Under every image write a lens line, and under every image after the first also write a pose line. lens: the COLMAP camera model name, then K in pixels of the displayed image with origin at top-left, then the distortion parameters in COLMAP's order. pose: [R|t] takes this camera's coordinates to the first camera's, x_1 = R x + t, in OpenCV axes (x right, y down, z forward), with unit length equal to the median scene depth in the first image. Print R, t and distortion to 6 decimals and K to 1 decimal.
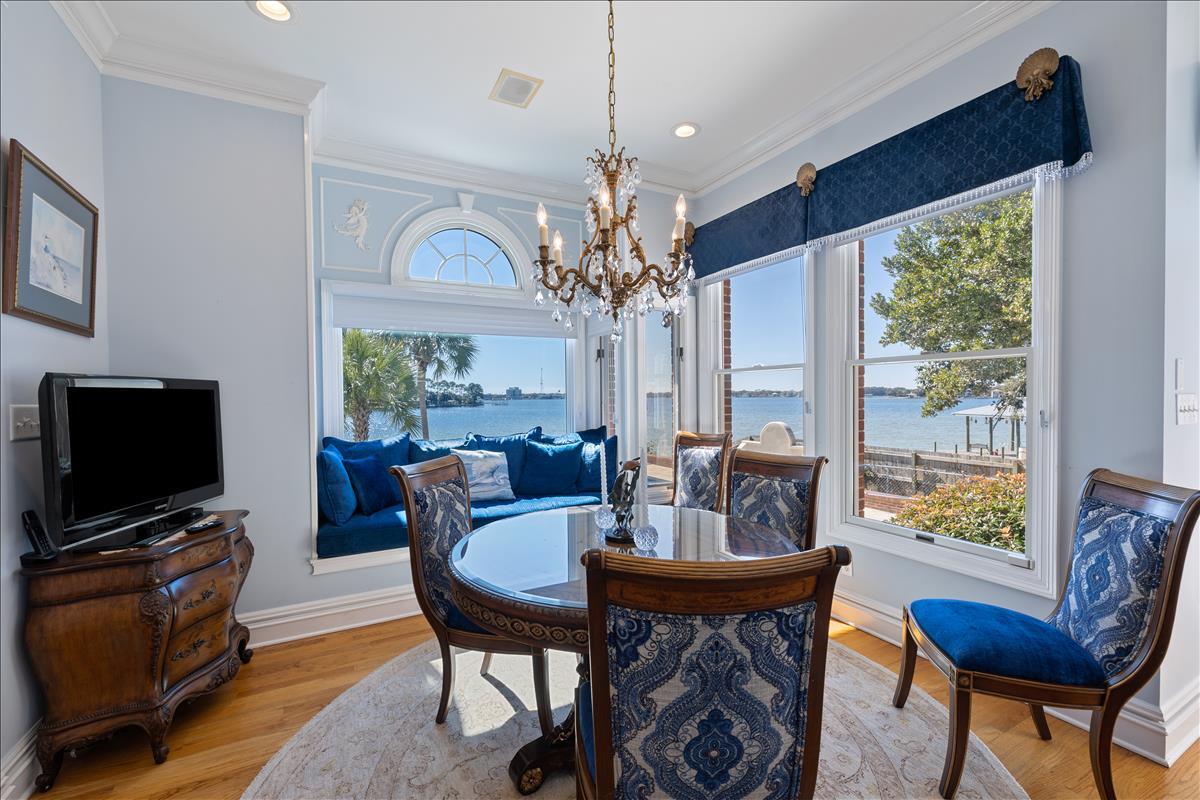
lens RADIAL K [[506.9, 0, 597.7], [0, 506.9, 393.2], [0, 0, 1]] dist [-0.002385, -0.000421]
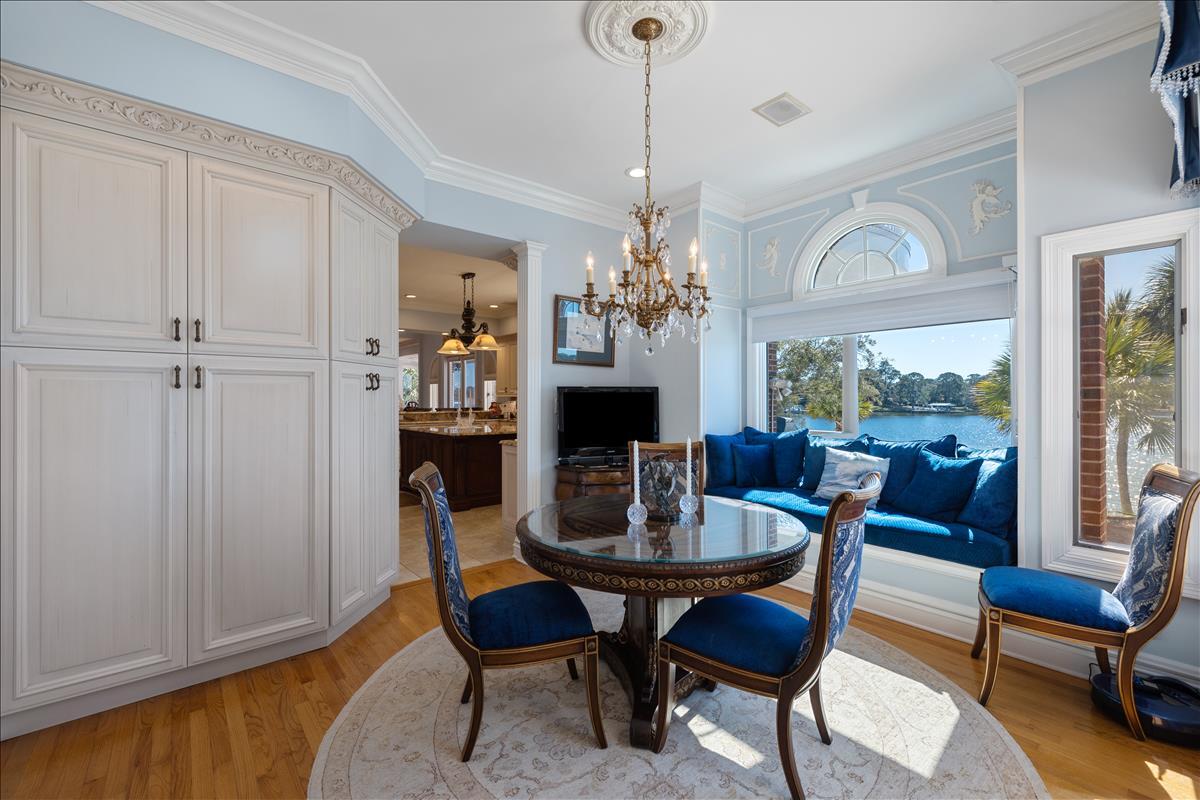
lens RADIAL K [[506.9, 0, 597.7], [0, 506.9, 393.2], [0, 0, 1]] dist [-0.002385, -0.000421]
pose [[0.212451, -0.001063, -0.977171, 0.635368], [0.003686, 0.999993, -0.000286, -0.003219], [0.977165, -0.003541, 0.212454, 0.313272]]
